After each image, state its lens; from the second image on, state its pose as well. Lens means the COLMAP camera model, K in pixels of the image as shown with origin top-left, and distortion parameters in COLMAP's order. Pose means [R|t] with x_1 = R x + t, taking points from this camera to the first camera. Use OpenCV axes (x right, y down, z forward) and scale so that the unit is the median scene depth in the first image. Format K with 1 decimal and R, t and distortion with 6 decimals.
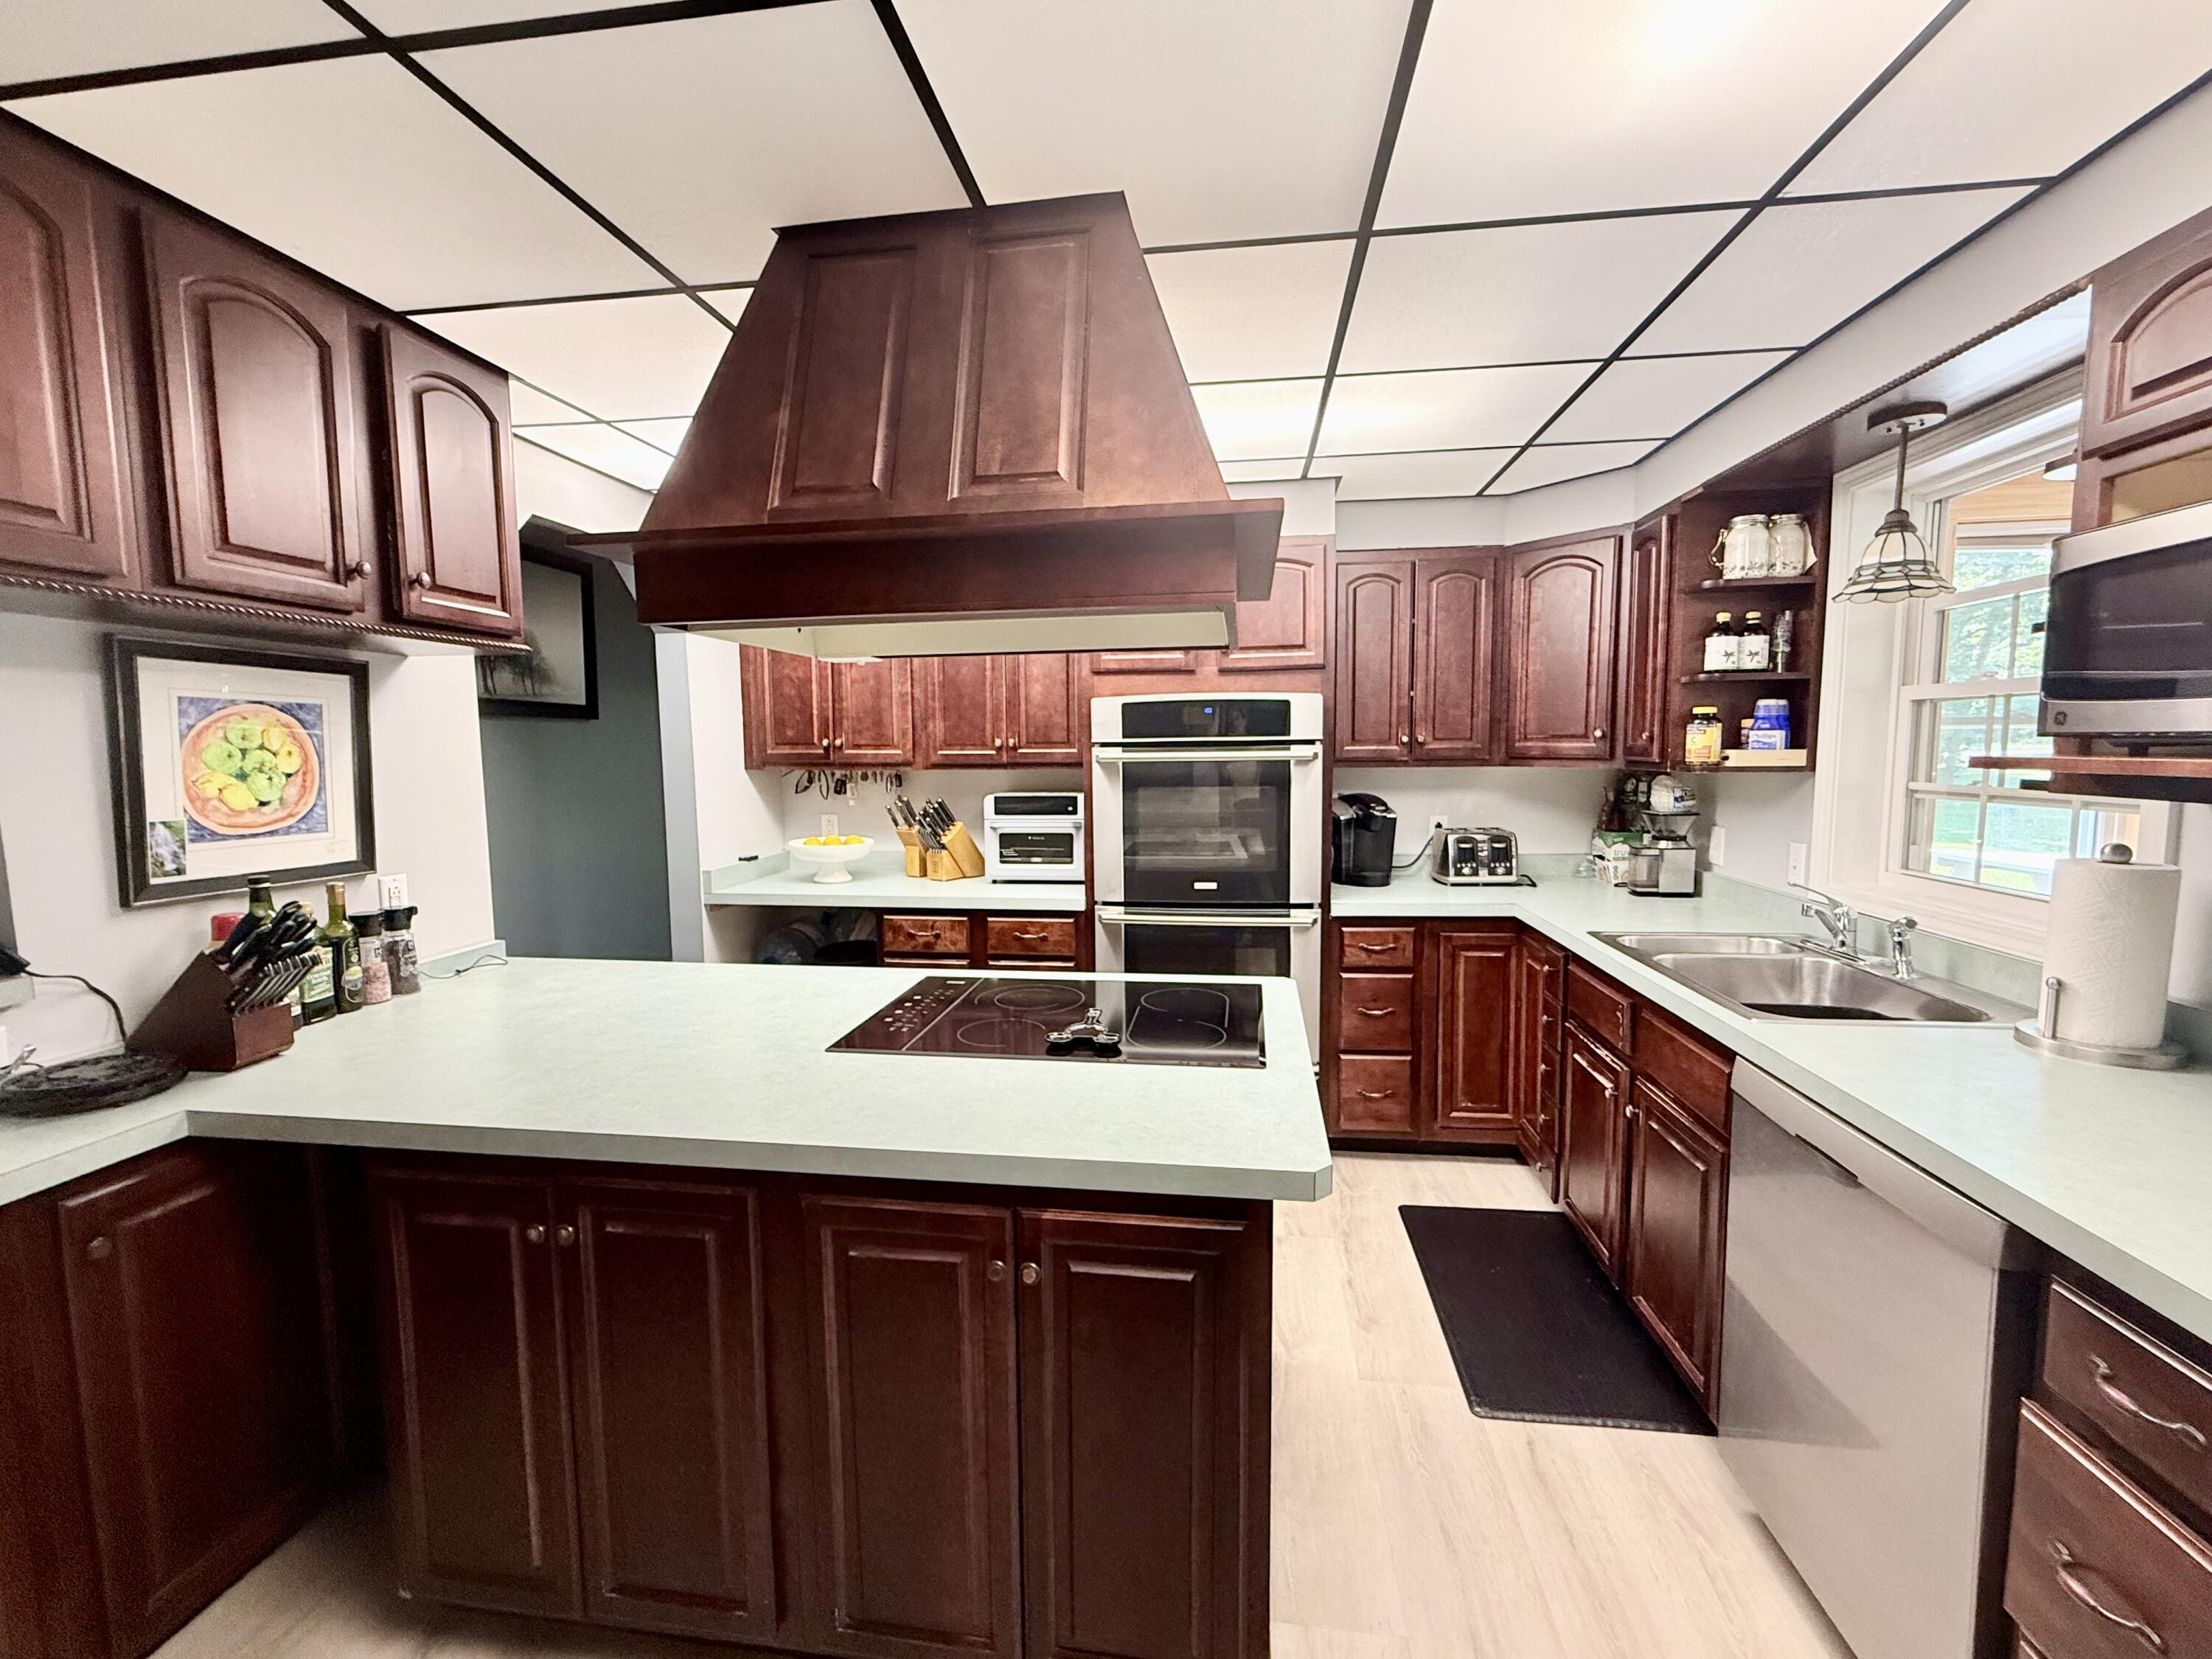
lens RADIAL K [[930.4, 0, 1106.0], [0, 930.4, 829.5], [0, 0, 1]] dist [0.000128, 0.000363]
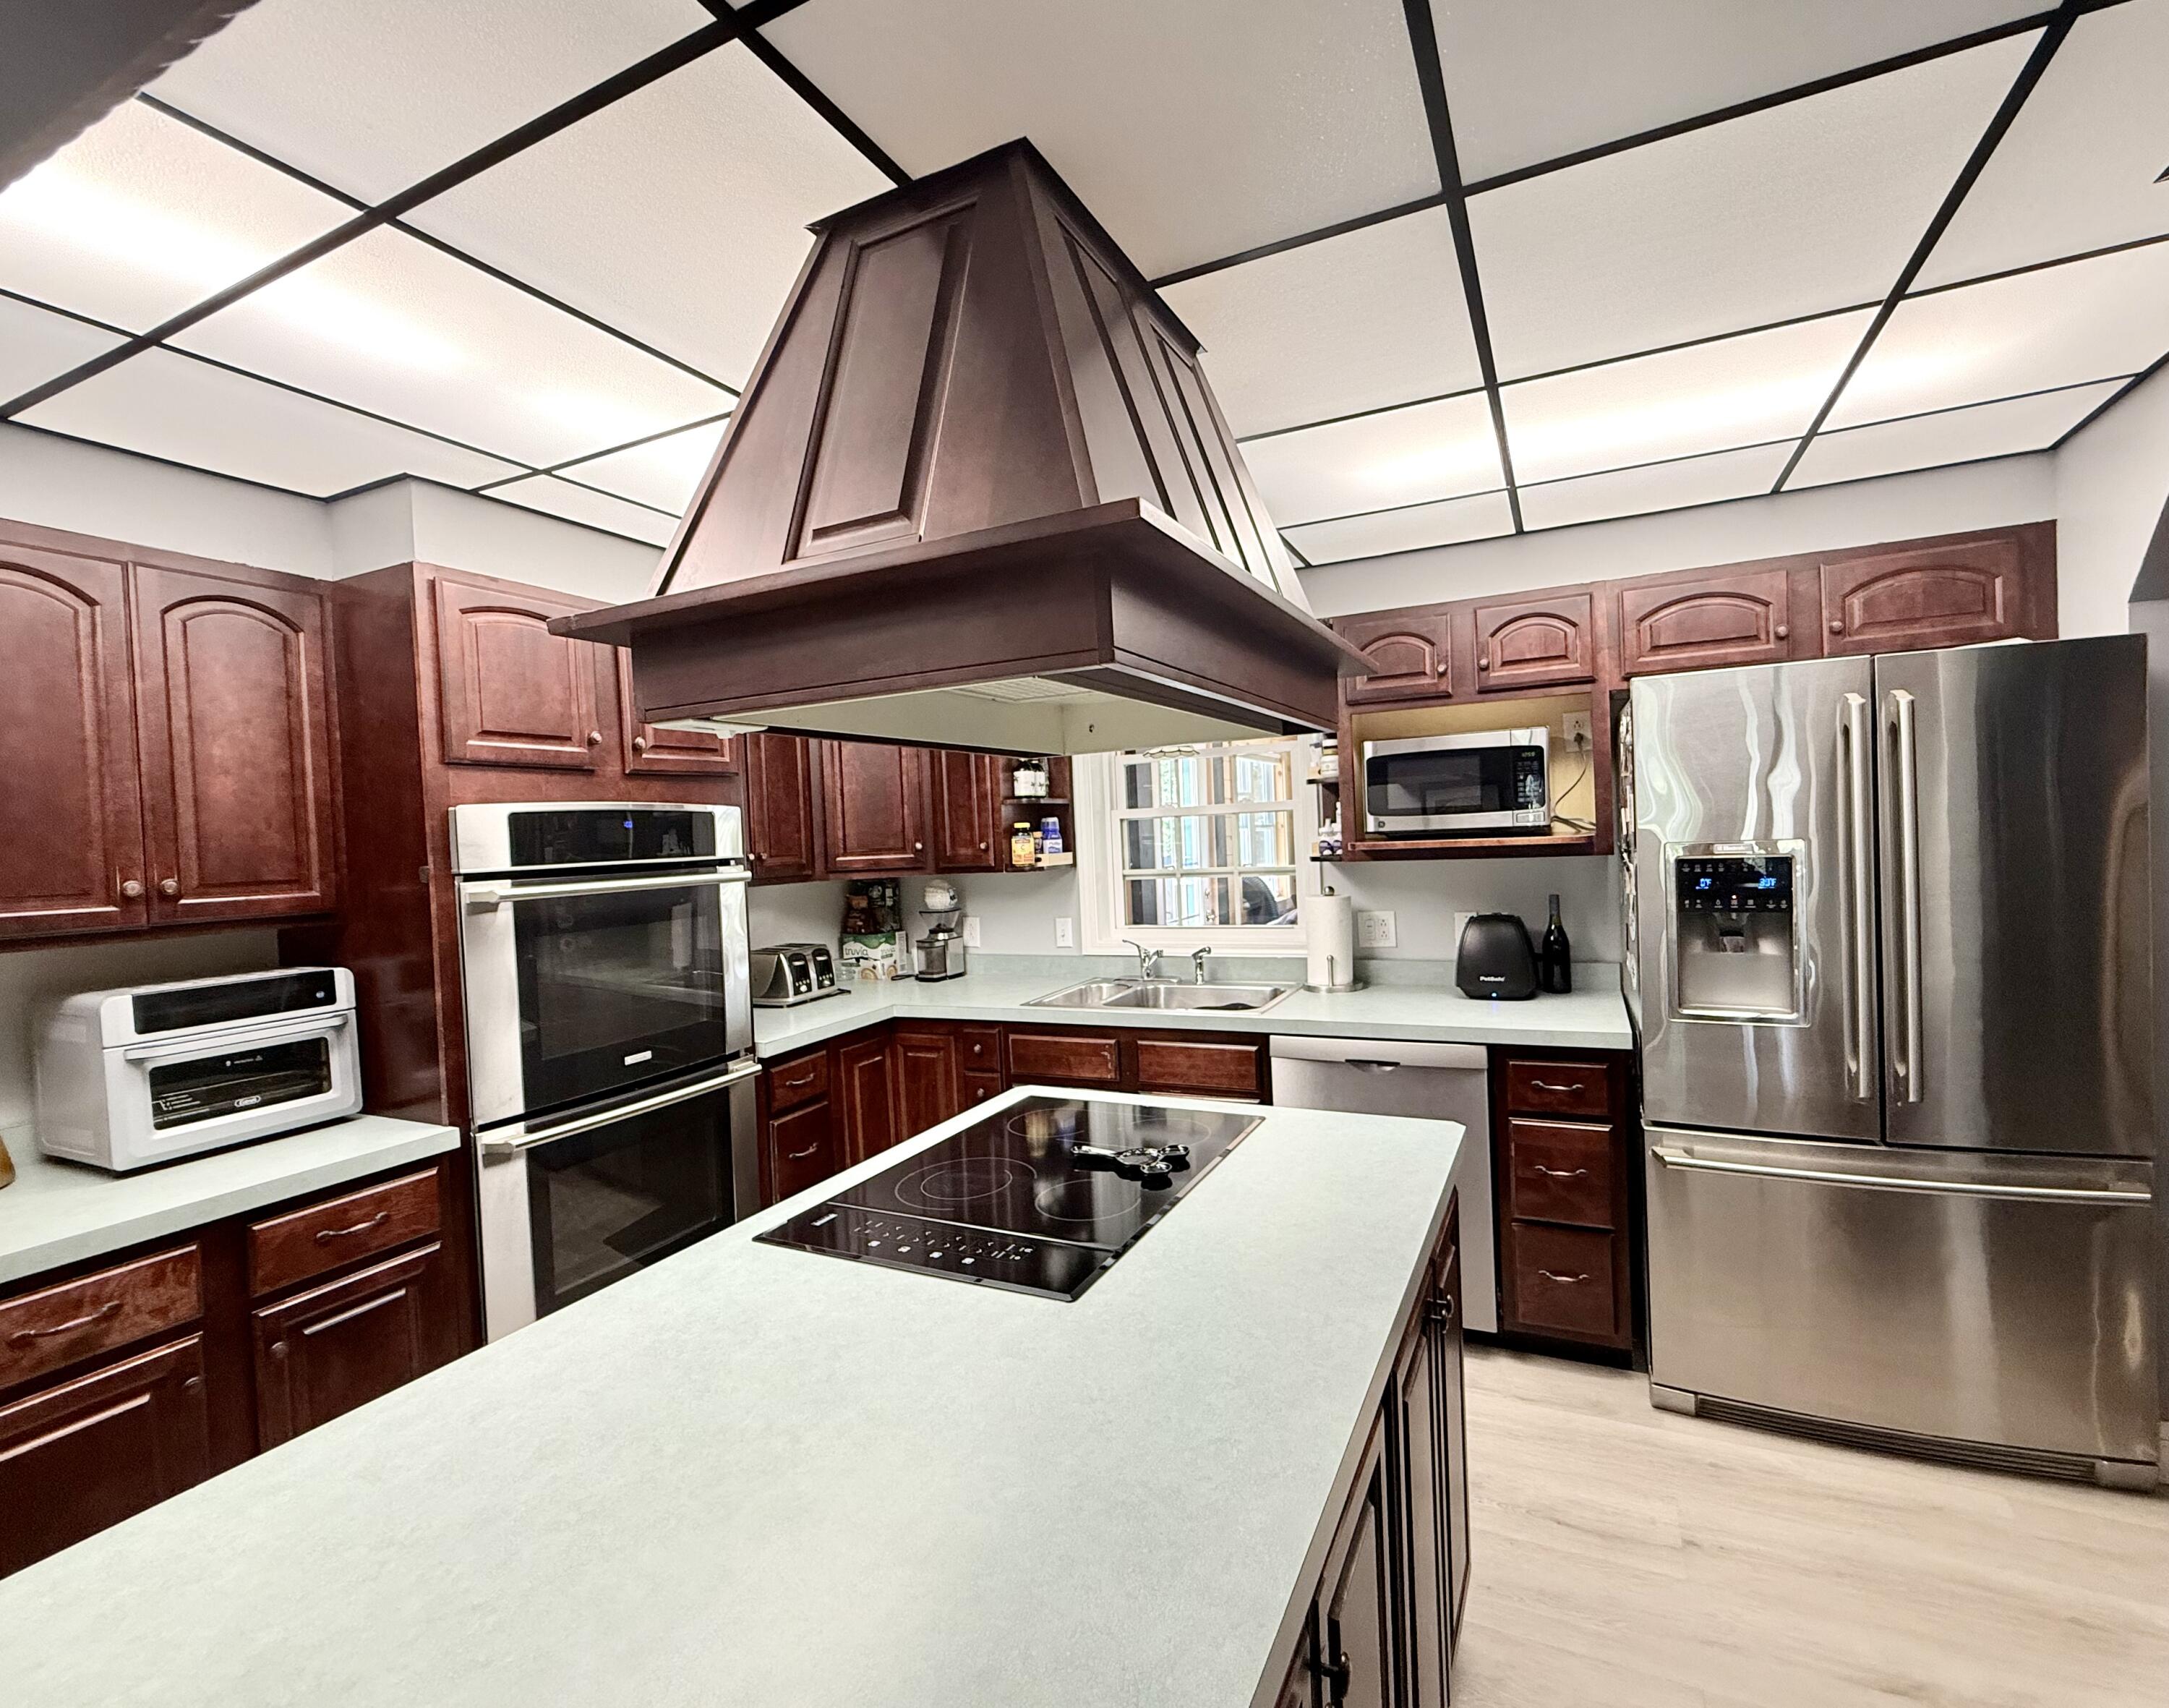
lens RADIAL K [[954.1, 0, 1147.0], [0, 954.1, 854.5], [0, 0, 1]] dist [0.001045, 0.000277]
pose [[0.280614, -0.024069, 0.959519, -0.525837], [0.128741, 0.991596, -0.012777, -0.040212], [-0.951148, 0.127115, 0.281354, 0.389966]]
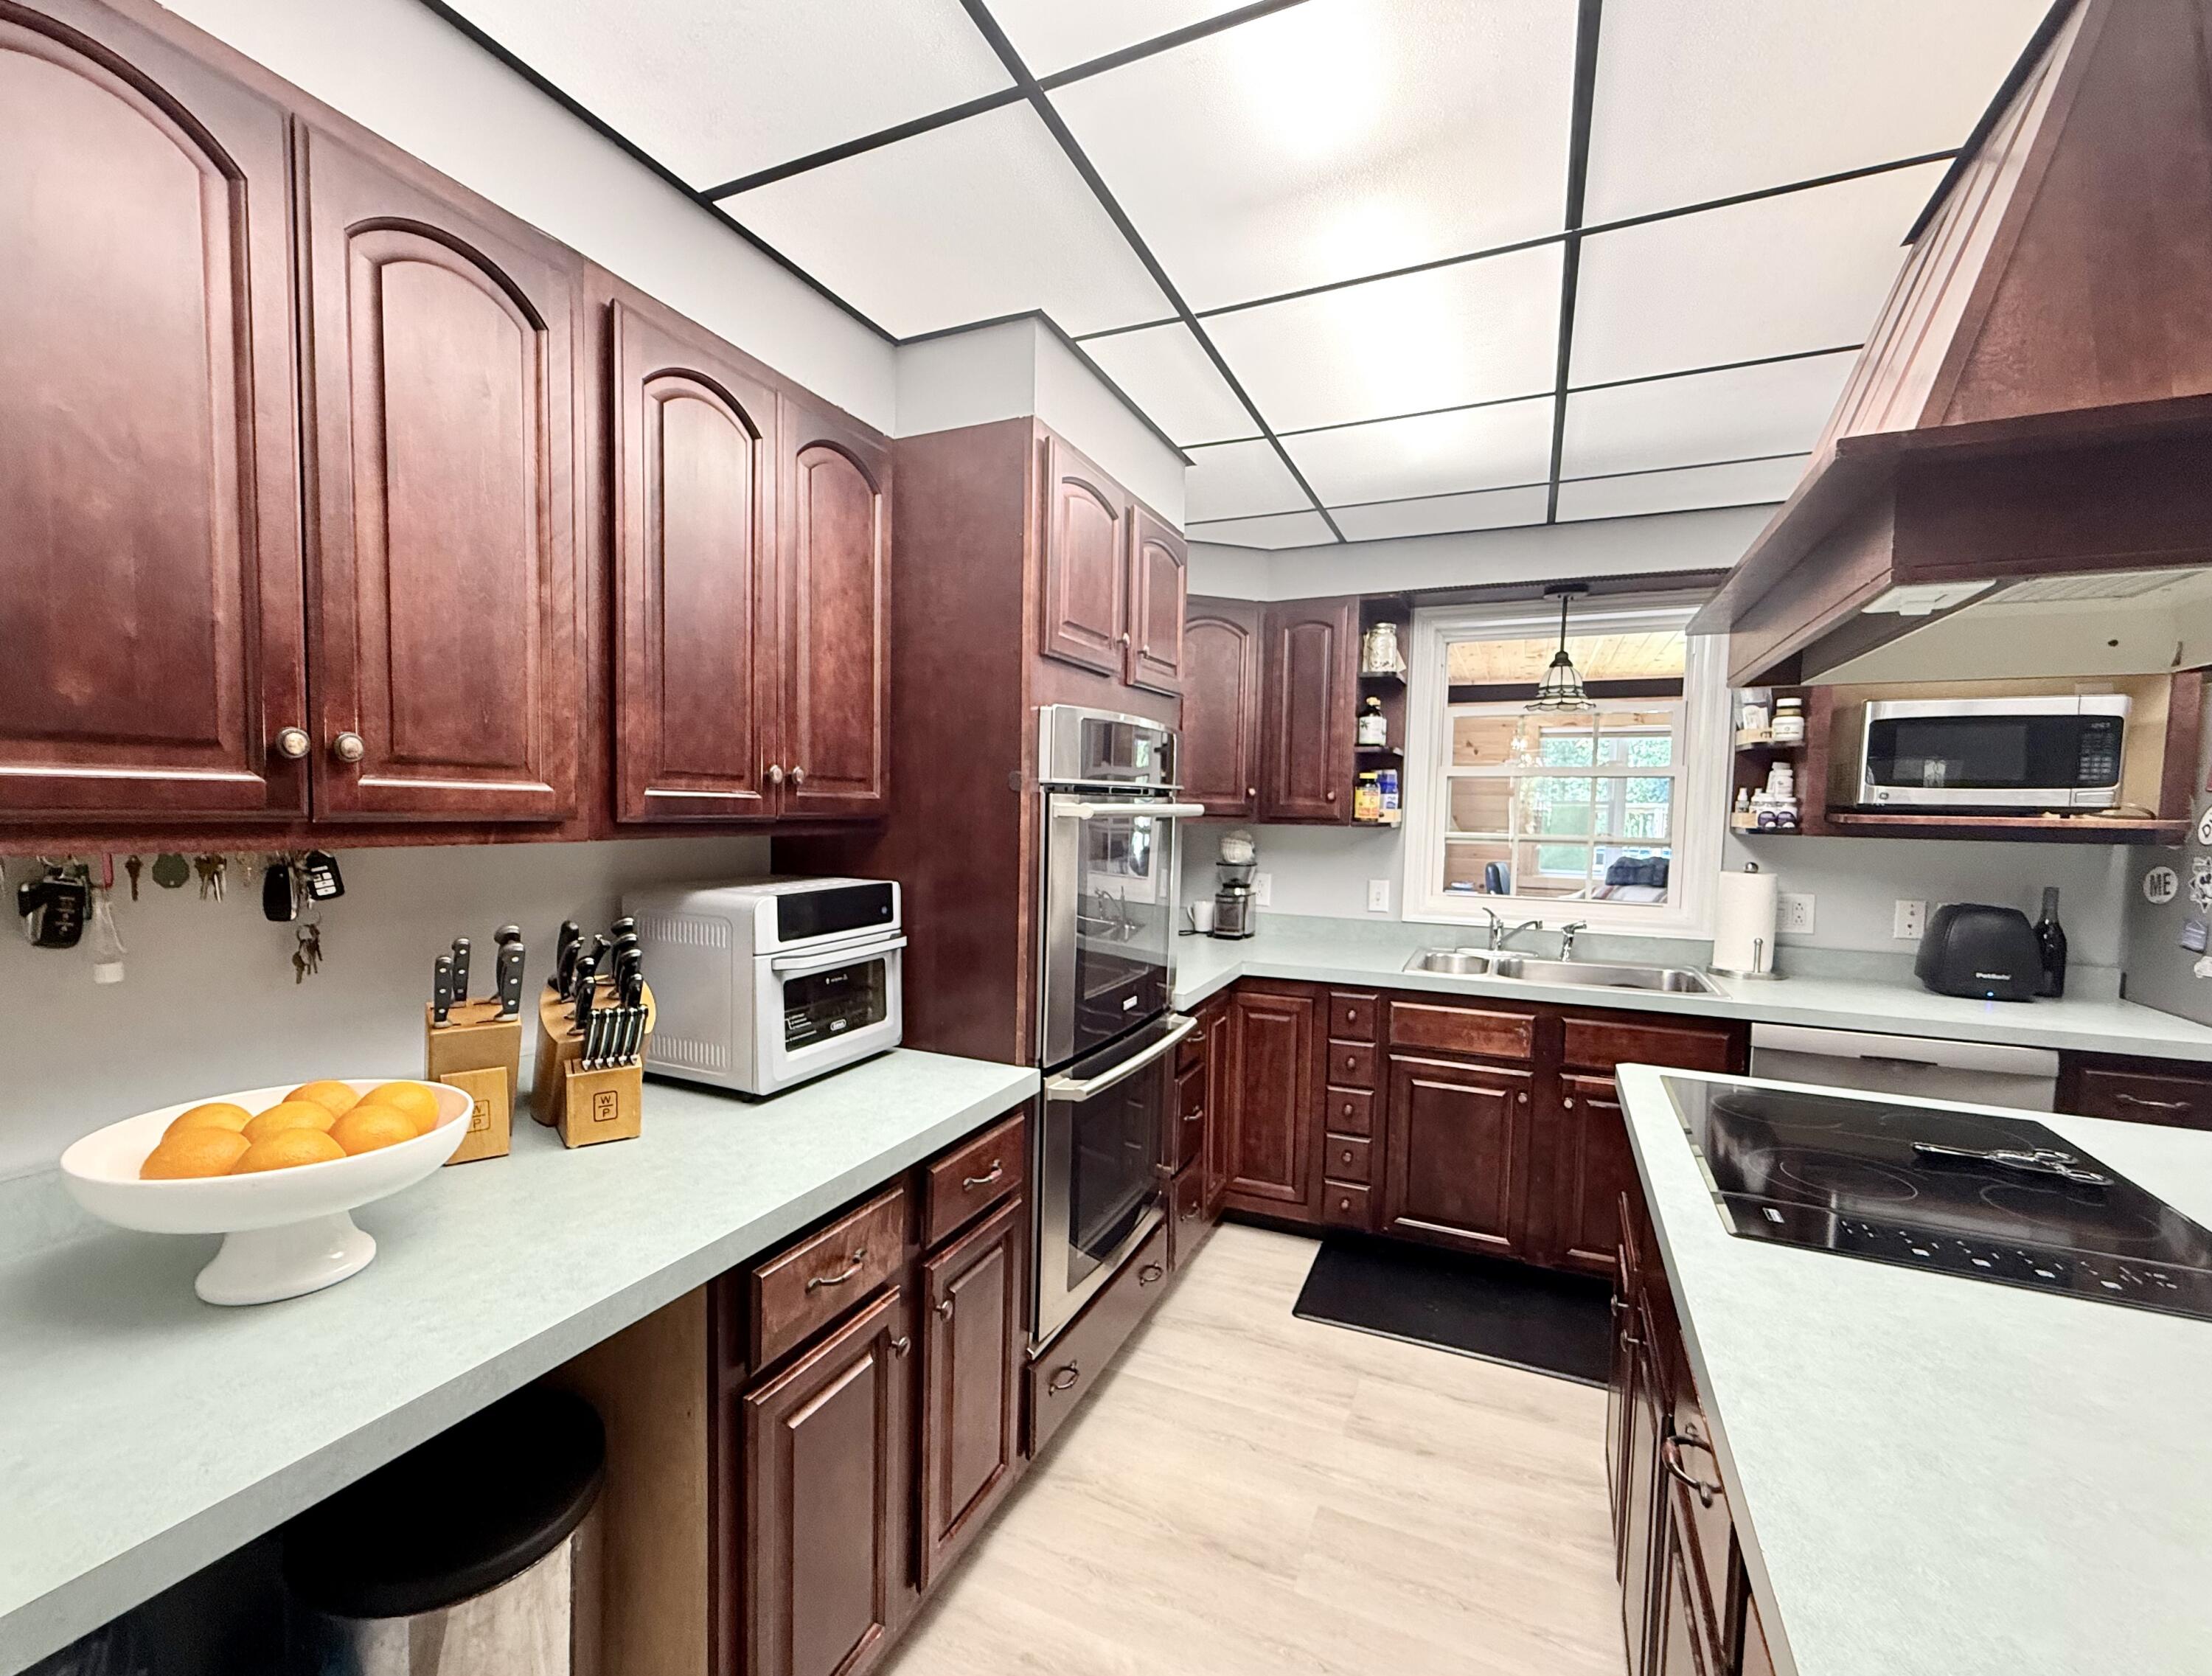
lens RADIAL K [[967.0, 0, 1065.5], [0, 967.0, 863.1], [0, 0, 1]] dist [-0.001401, -0.000107]
pose [[0.301419, -0.044351, 0.952460, -0.584202], [0.067386, 0.997411, 0.025119, -0.062806], [-0.951108, 0.056611, 0.303627, 0.857749]]
